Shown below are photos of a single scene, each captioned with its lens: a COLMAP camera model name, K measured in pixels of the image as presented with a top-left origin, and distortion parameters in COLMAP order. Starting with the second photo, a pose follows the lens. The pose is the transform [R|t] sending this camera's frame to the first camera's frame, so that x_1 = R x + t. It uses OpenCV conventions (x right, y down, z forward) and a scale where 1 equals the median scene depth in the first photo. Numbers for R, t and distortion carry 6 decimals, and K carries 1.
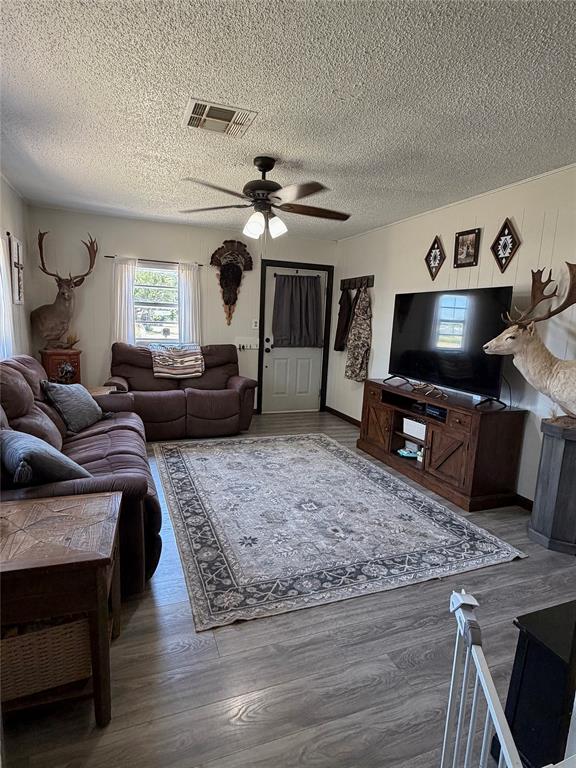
lens RADIAL K [[427.0, 0, 287.4], [0, 427.0, 385.4], [0, 0, 1]] dist [-0.000864, -0.000129]
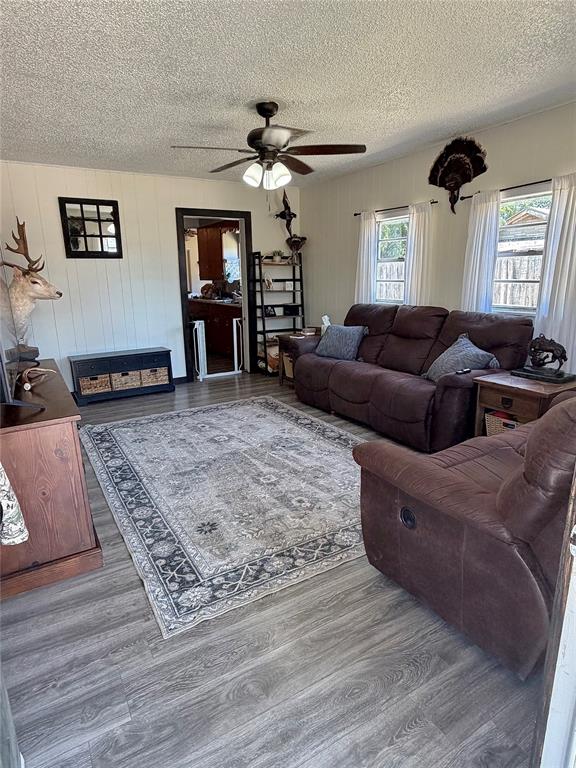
lens RADIAL K [[444.1, 0, 287.1], [0, 444.1, 385.4], [0, 0, 1]] dist [-0.000466, -0.000075]
pose [[-0.985535, 0.015687, -0.168747, 0.075306], [-0.050741, 0.922720, 0.382117, -0.309599], [0.161700, 0.385152, -0.908576, 2.039554]]
